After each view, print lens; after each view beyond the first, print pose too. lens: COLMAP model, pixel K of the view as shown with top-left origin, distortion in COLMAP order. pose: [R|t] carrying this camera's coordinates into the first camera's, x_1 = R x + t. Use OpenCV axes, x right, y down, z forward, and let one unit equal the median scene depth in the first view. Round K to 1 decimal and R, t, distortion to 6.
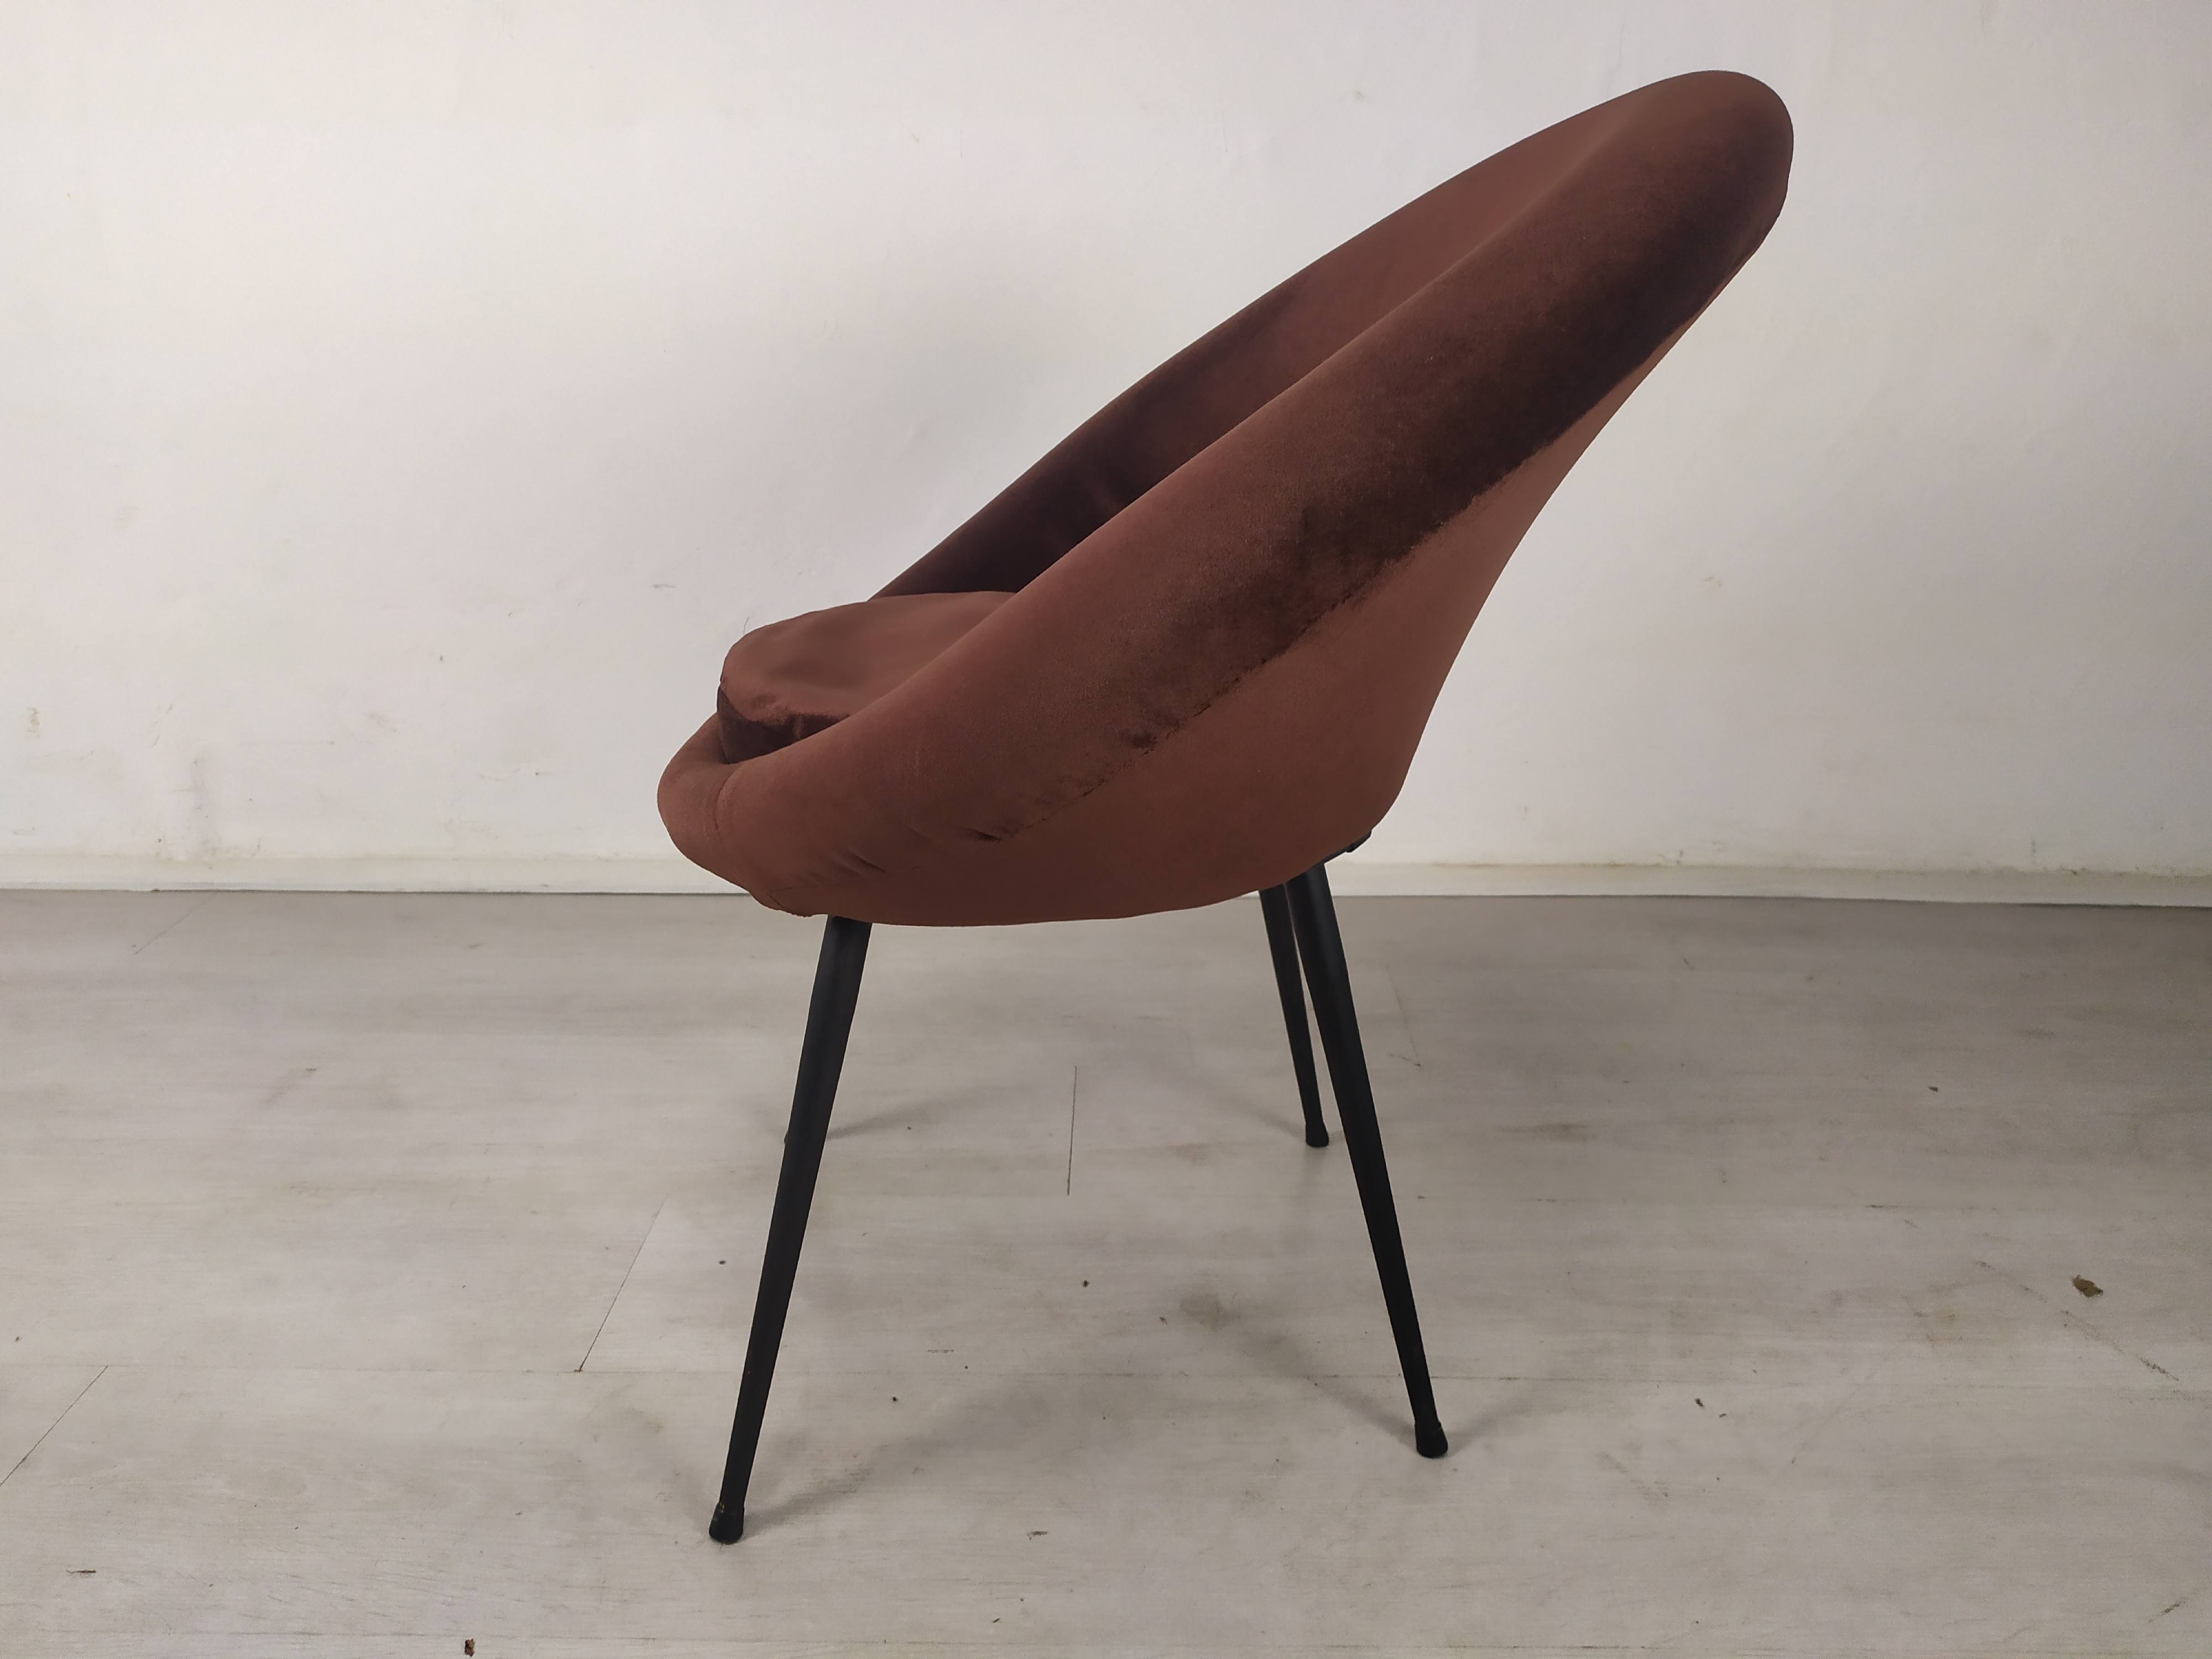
lens RADIAL K [[1670.8, 0, 1116.7], [0, 1670.8, 871.0], [0, 0, 1]] dist [0.022465, -0.019971]
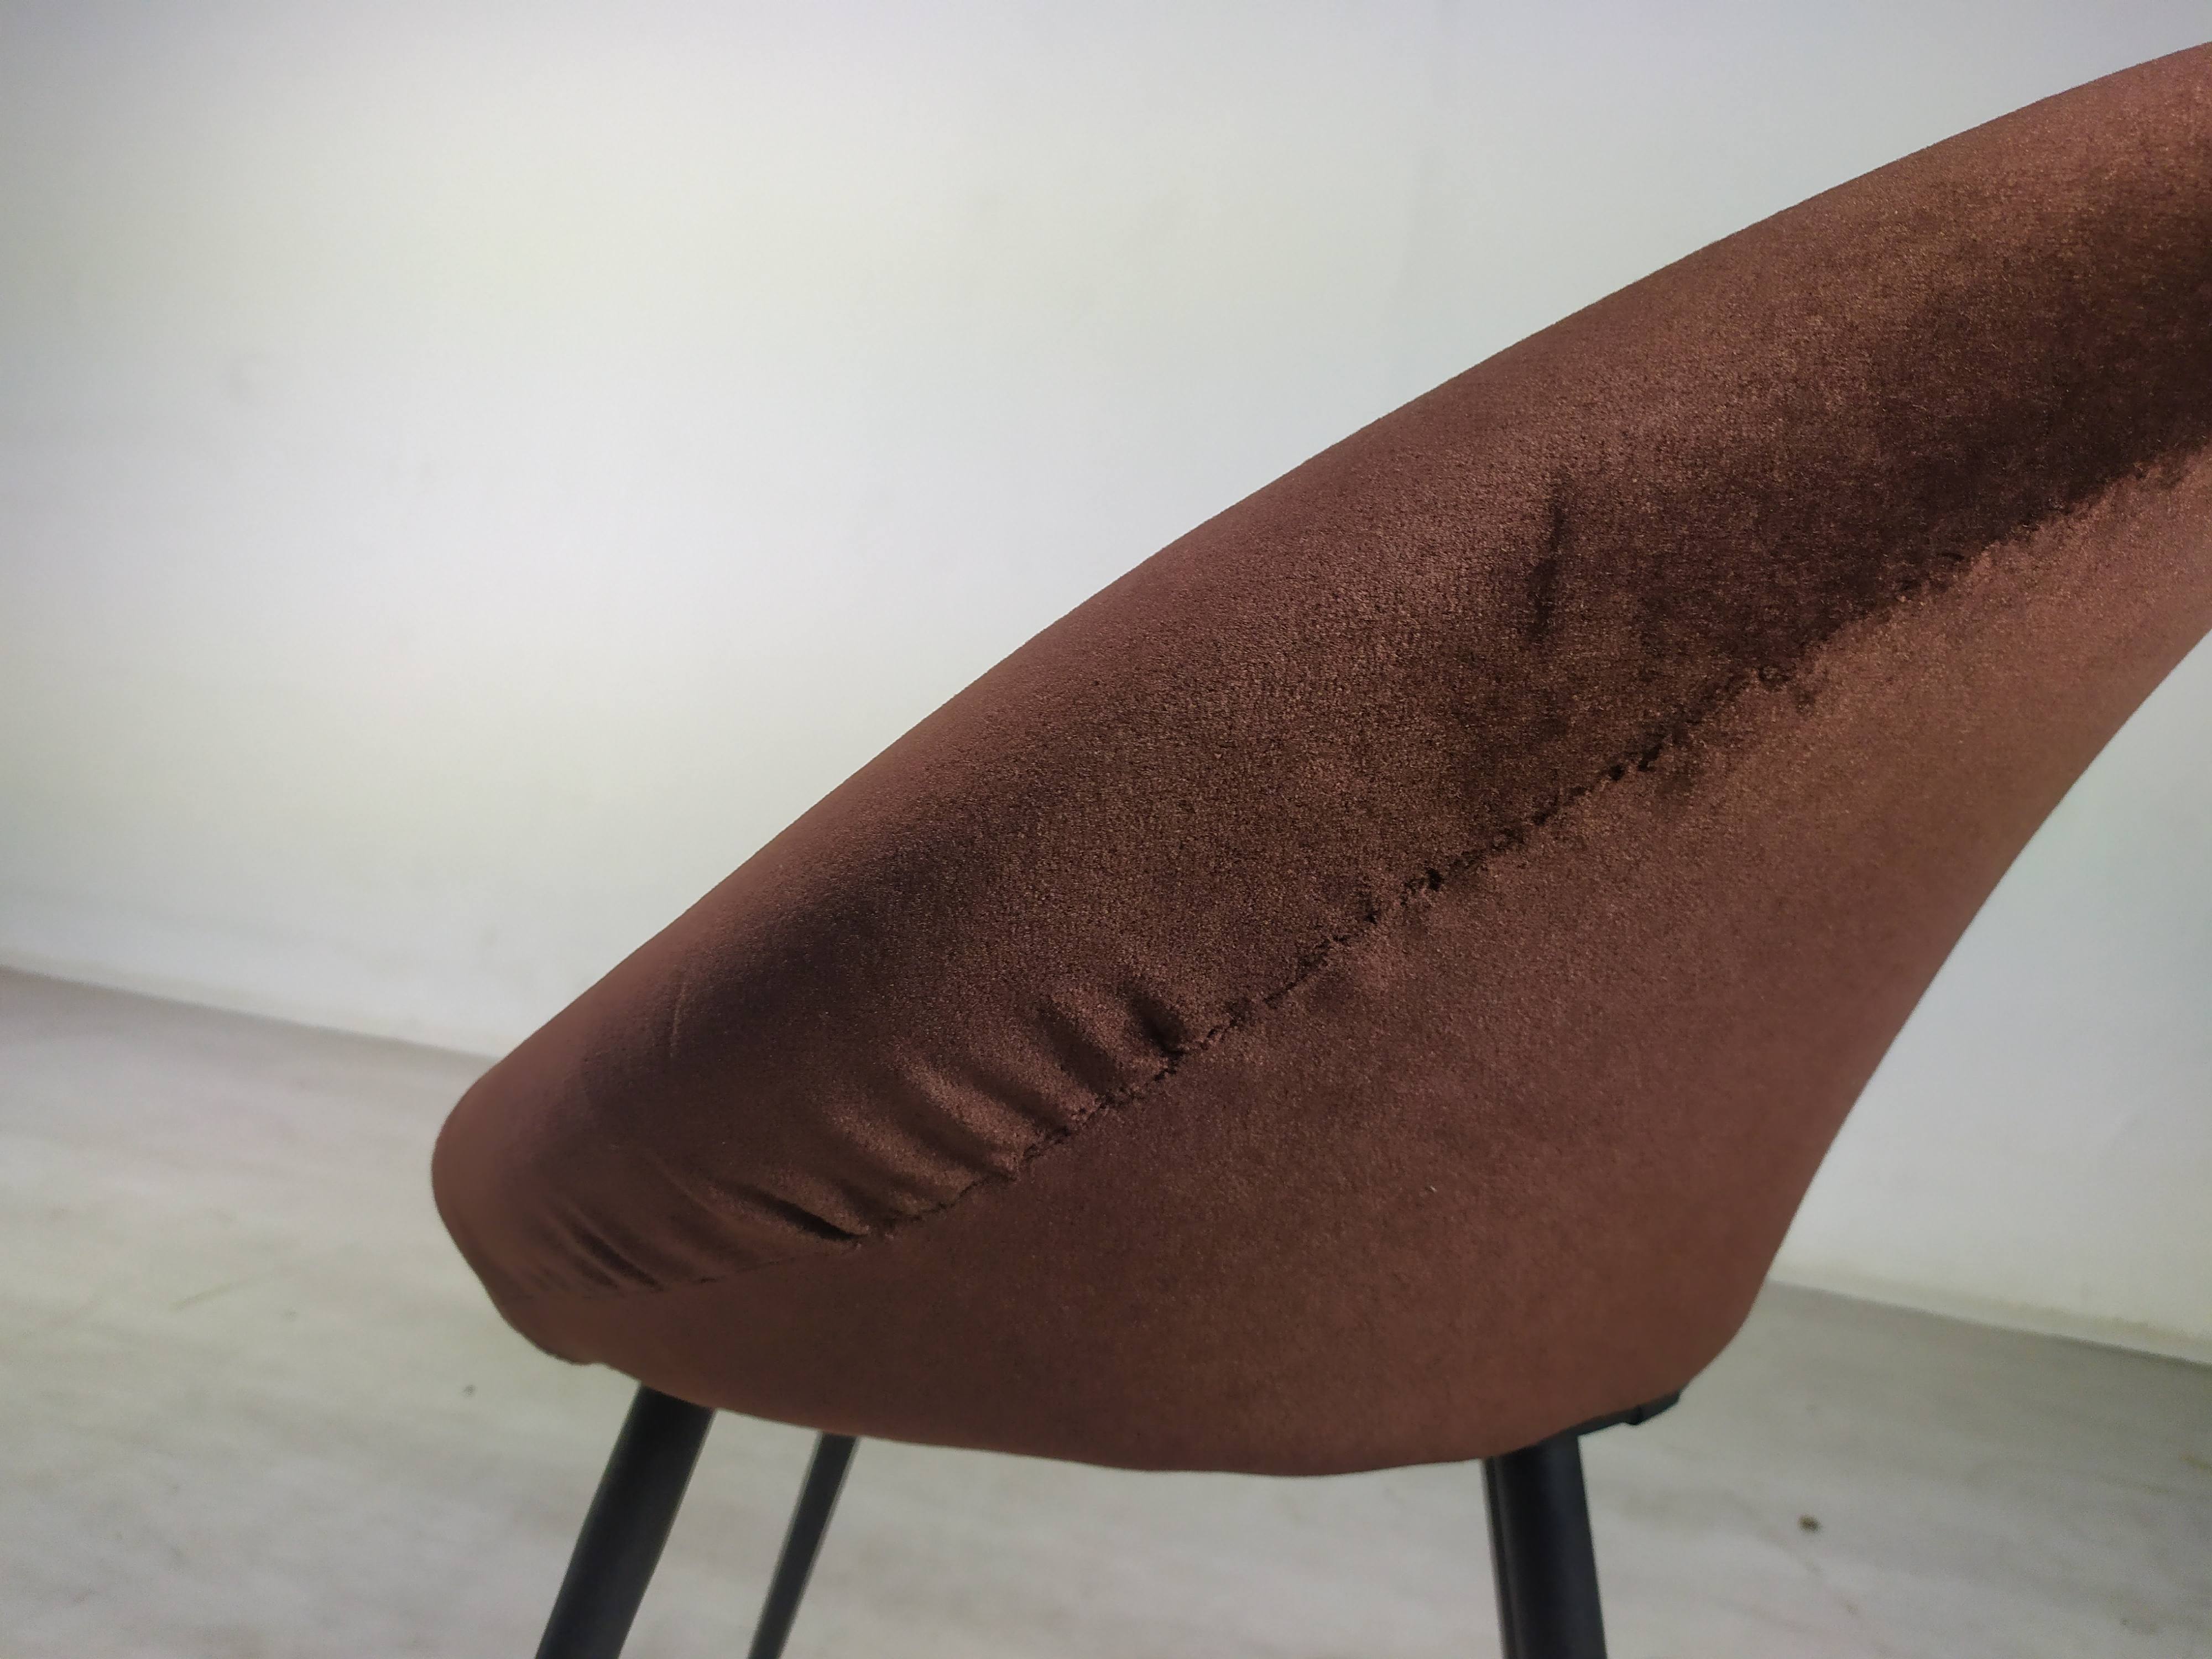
lens RADIAL K [[1670.8, 0, 1108.1], [0, 1670.8, 834.6], [0, 0, 1]] dist [0.022465, -0.019971]
pose [[0.973698, 0.109869, -0.199602, 0.093679], [-0.168326, 0.937293, -0.305201, 0.006470], [0.153554, 0.330772, 0.931135, 0.612049]]
